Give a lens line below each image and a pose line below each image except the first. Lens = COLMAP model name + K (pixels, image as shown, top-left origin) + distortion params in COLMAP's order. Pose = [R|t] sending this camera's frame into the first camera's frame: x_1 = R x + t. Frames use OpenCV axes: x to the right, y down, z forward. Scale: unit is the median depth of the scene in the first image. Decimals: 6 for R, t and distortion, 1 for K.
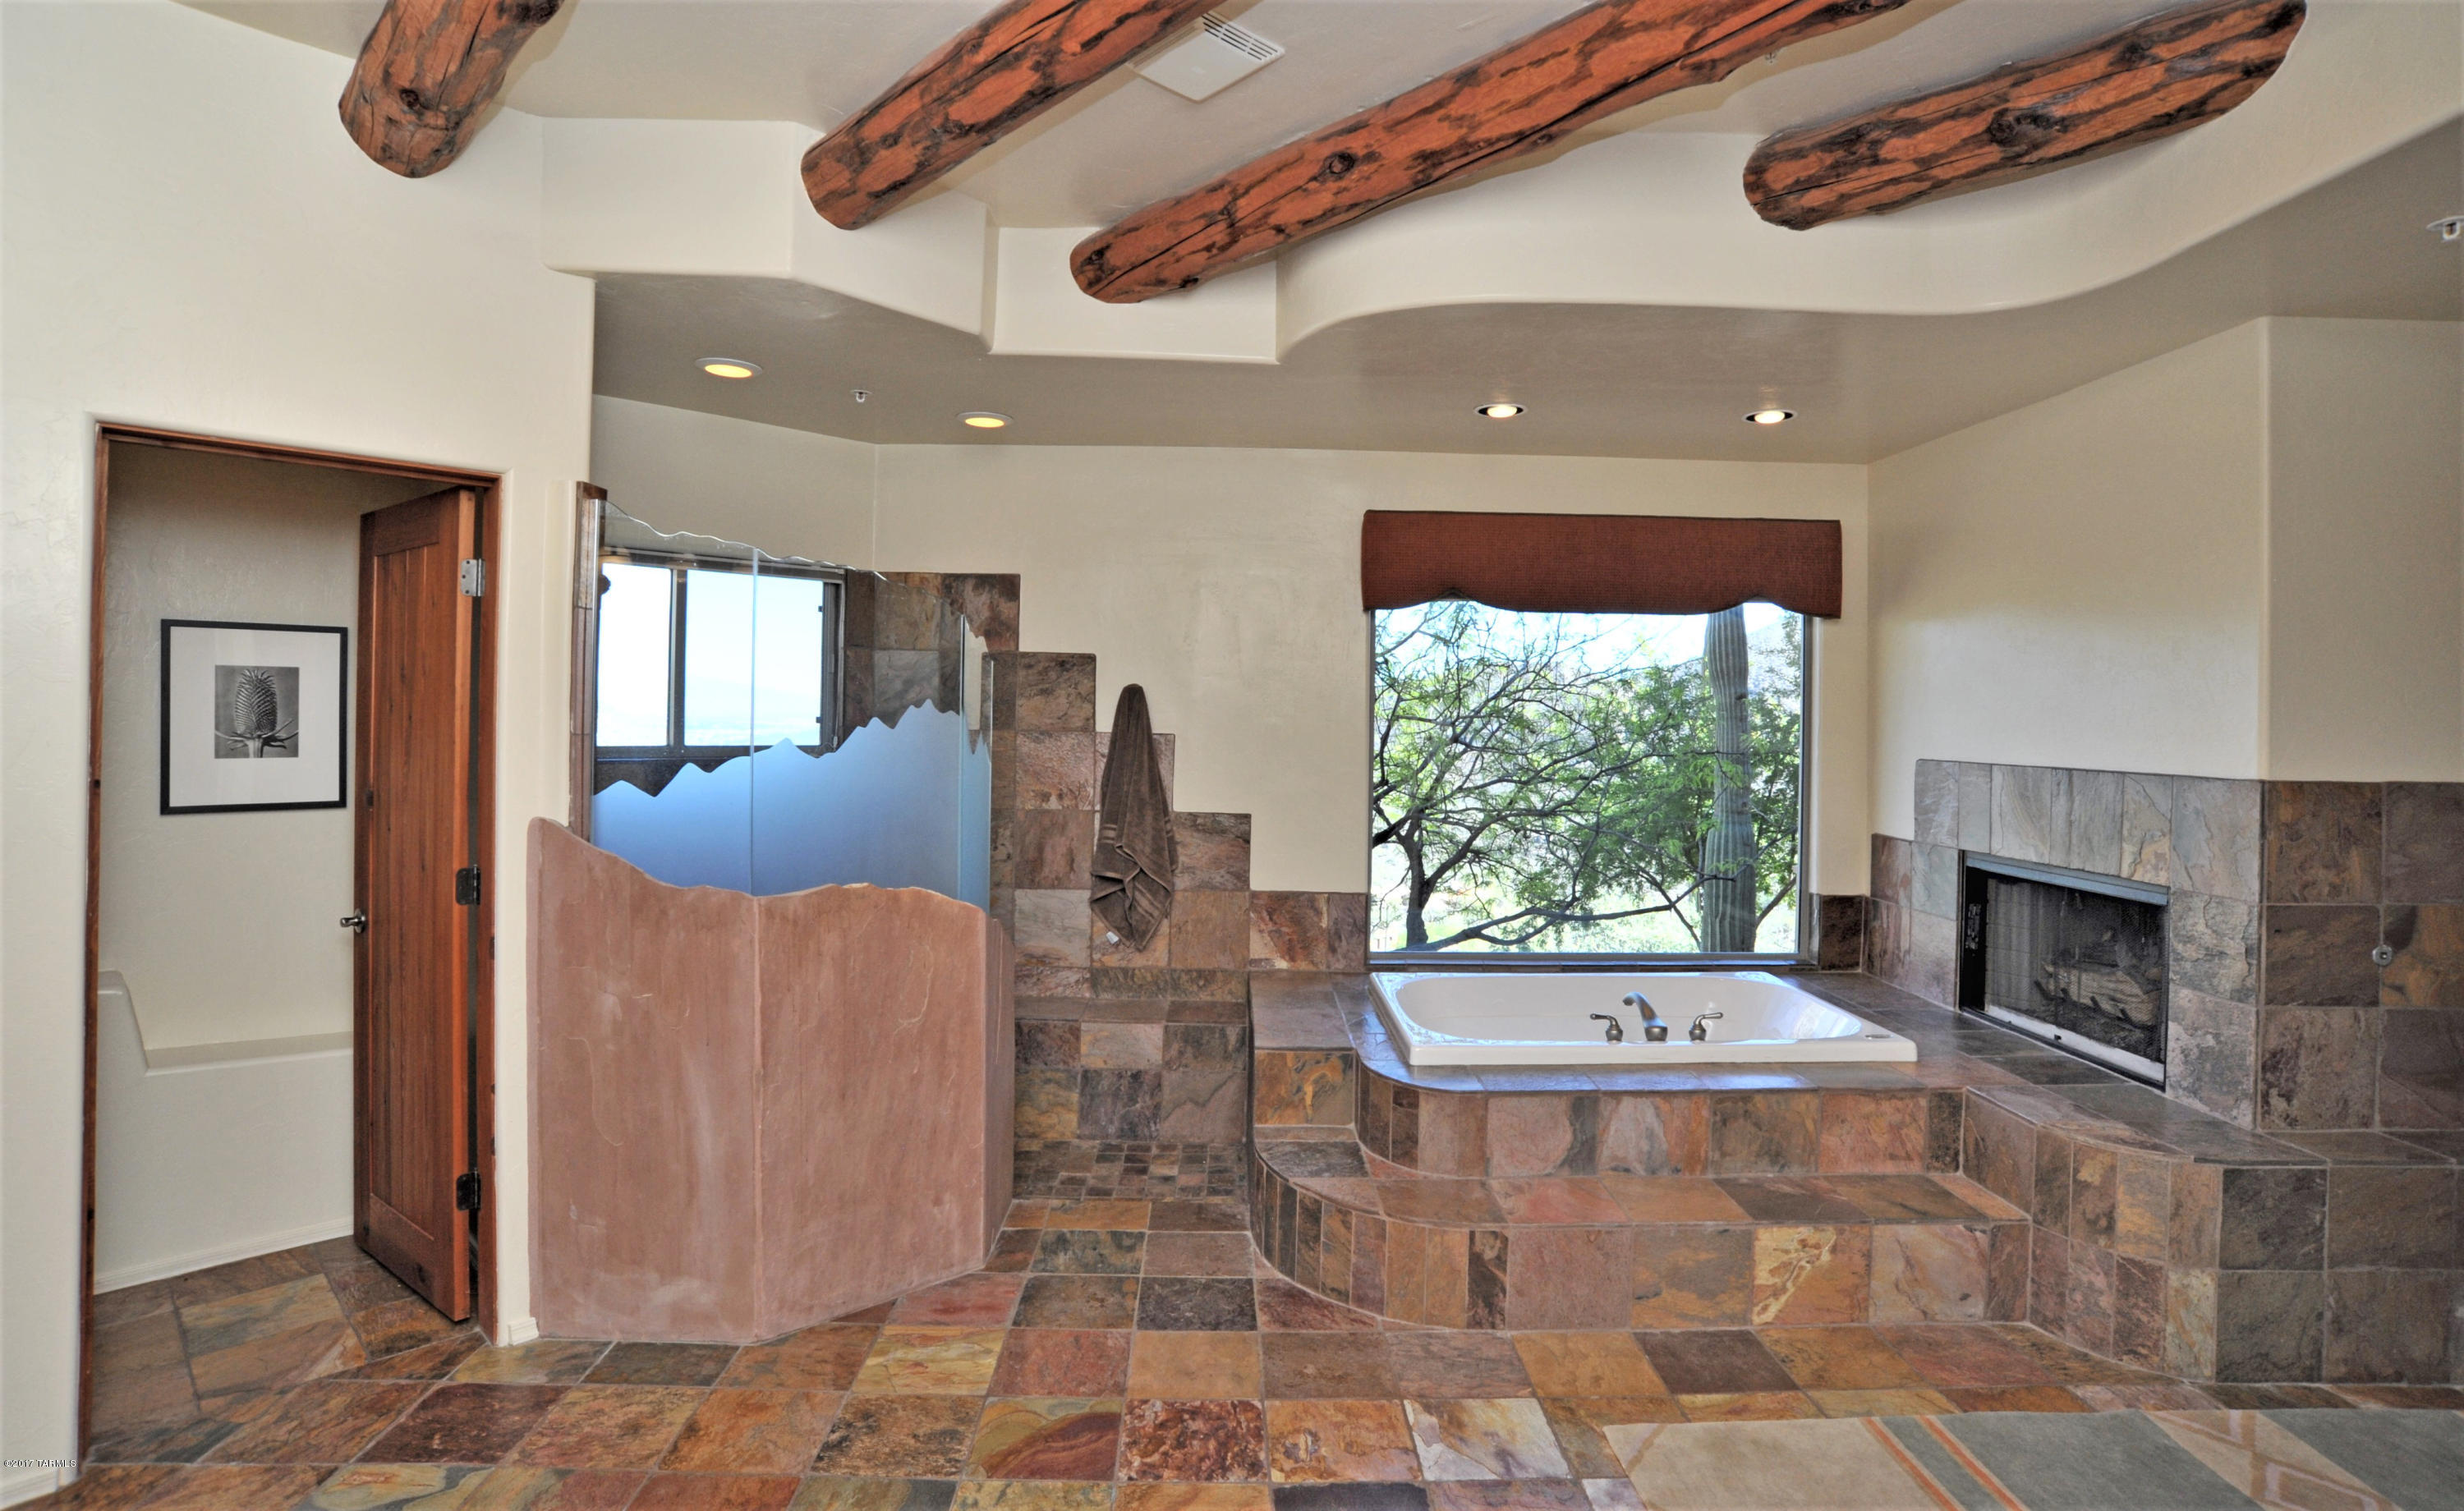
lens RADIAL K [[1271.3, 0, 1236.5], [0, 1271.3, 719.1], [0, 0, 1]] dist [-0.109597, 0.000202]
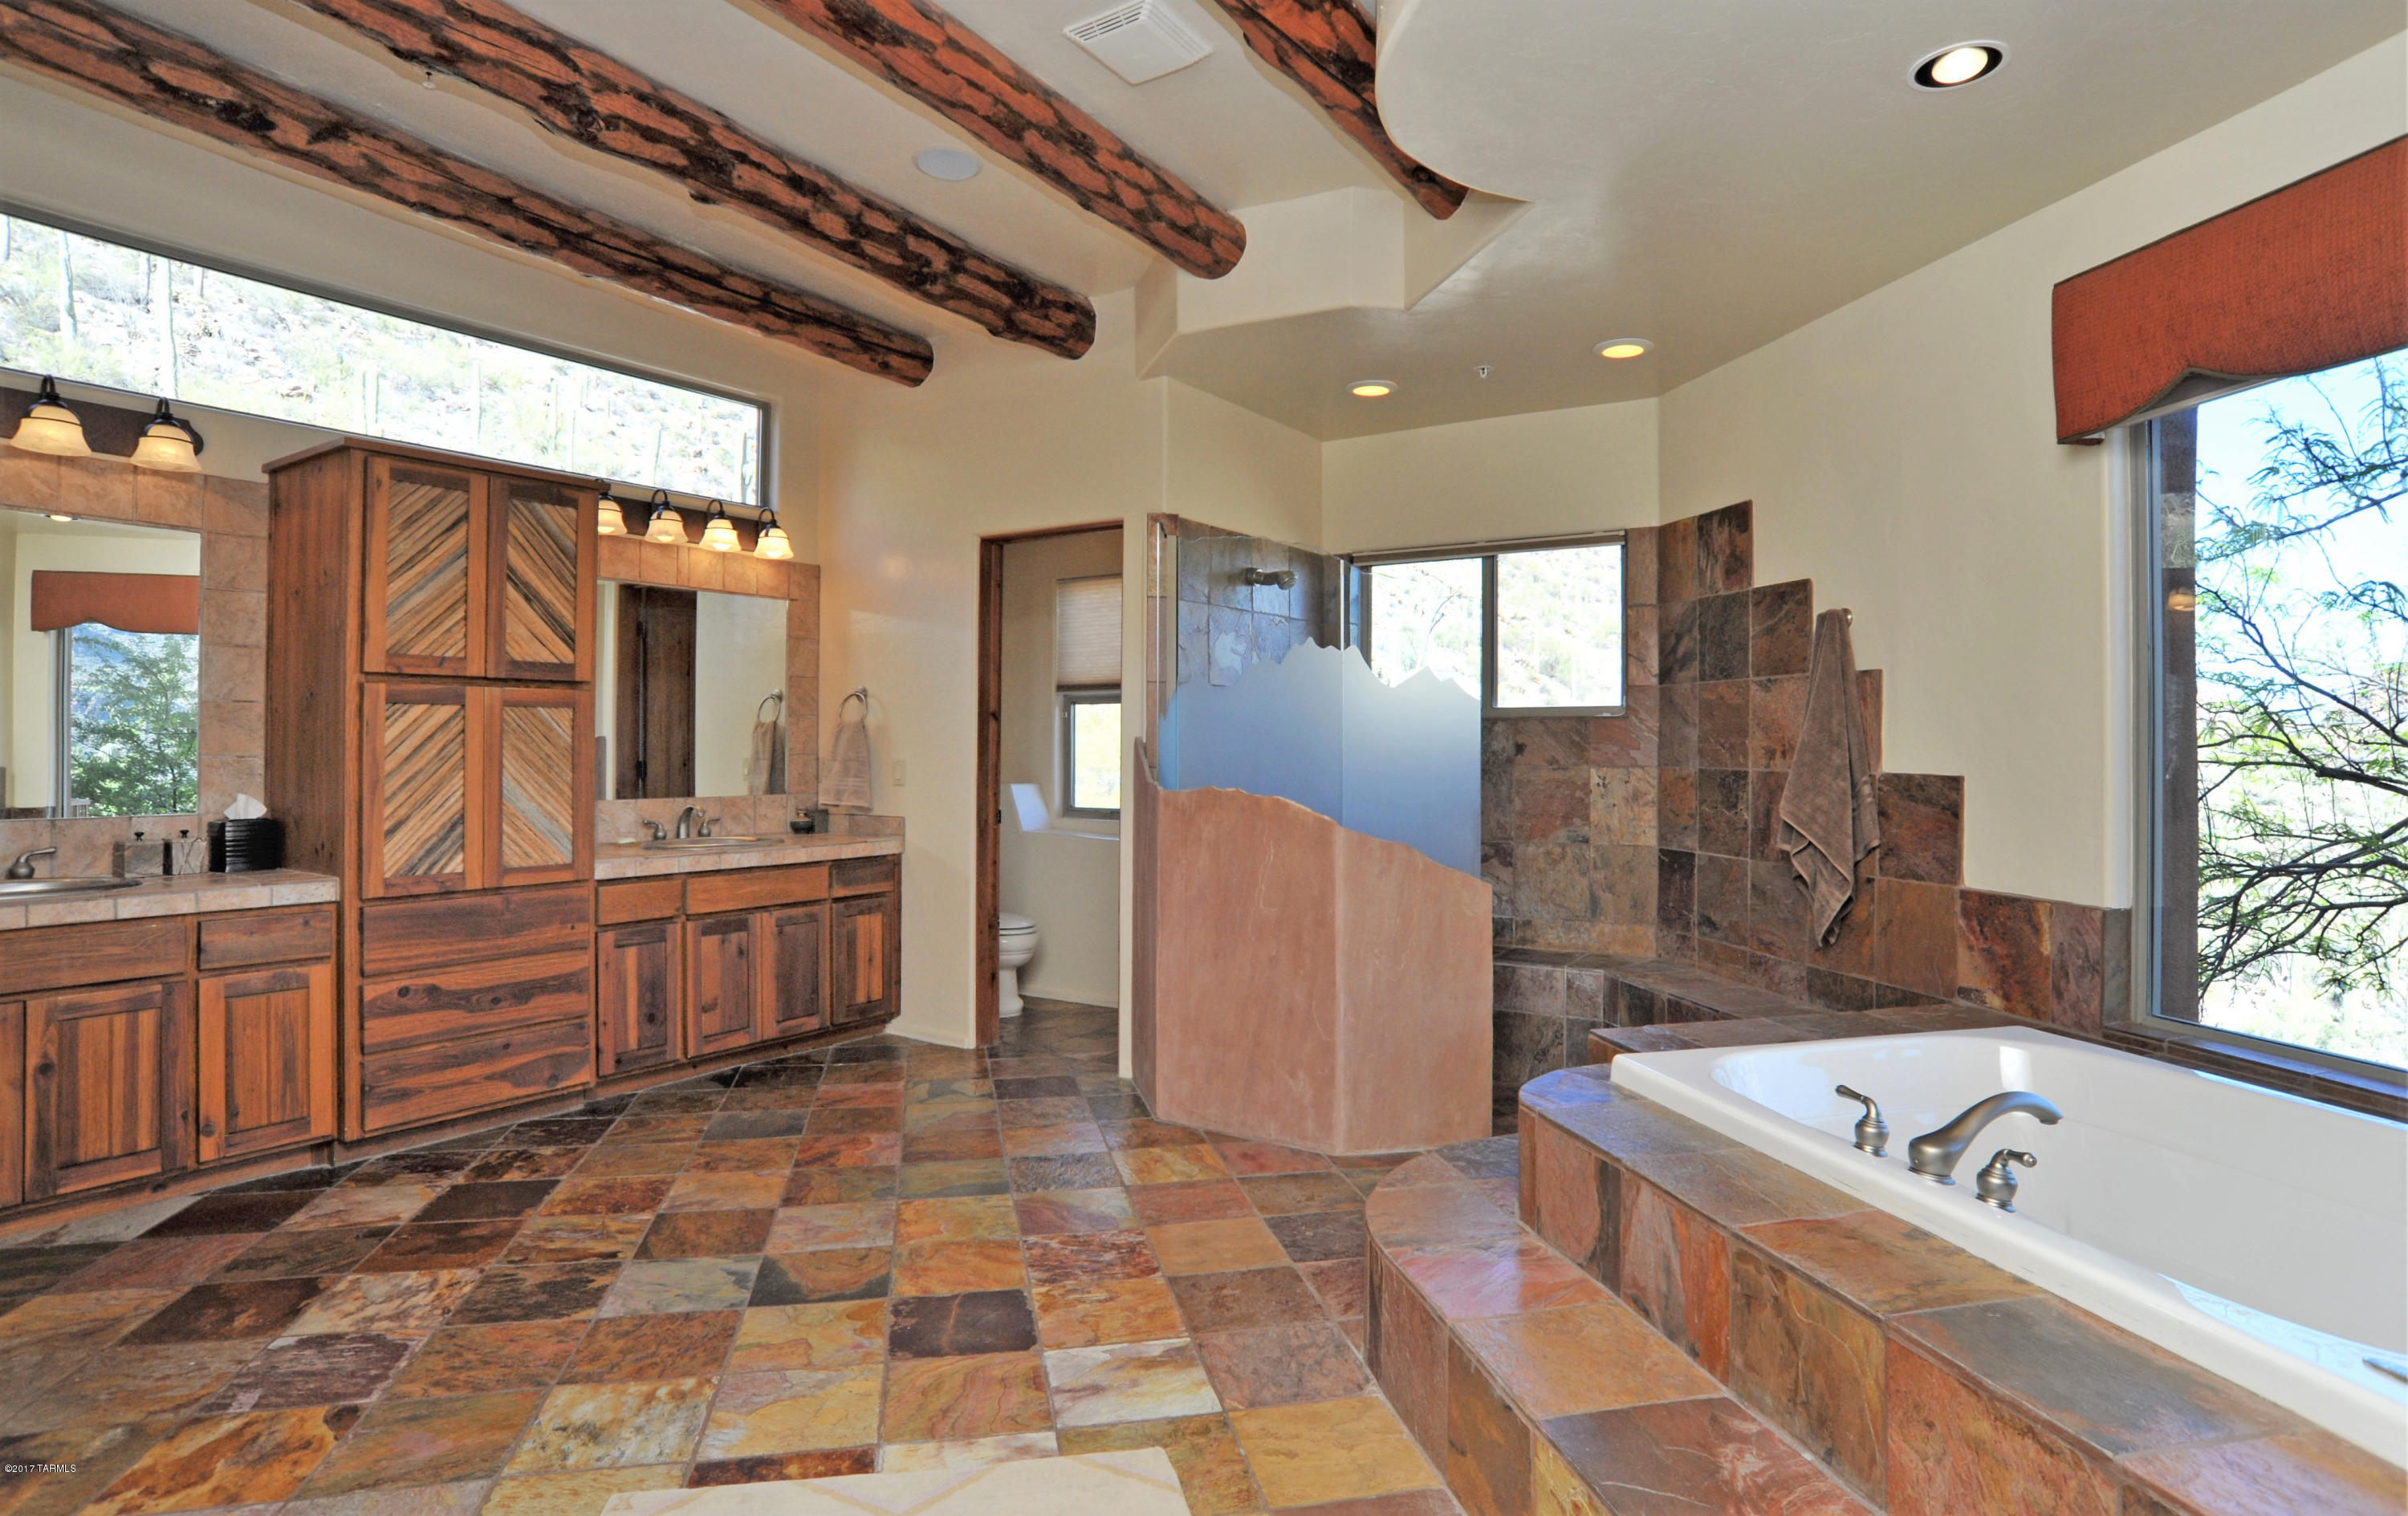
lens RADIAL K [[1281.7, 0, 1204.0], [0, 1281.7, 758.0], [0, 0, 1]] dist [-0.135534, -0.000030]
pose [[0.170259, -0.009517, -0.985353, 0.662513], [-0.002148, 0.999947, -0.010029, 0.079654], [0.985397, 0.003824, 0.170230, 0.527830]]
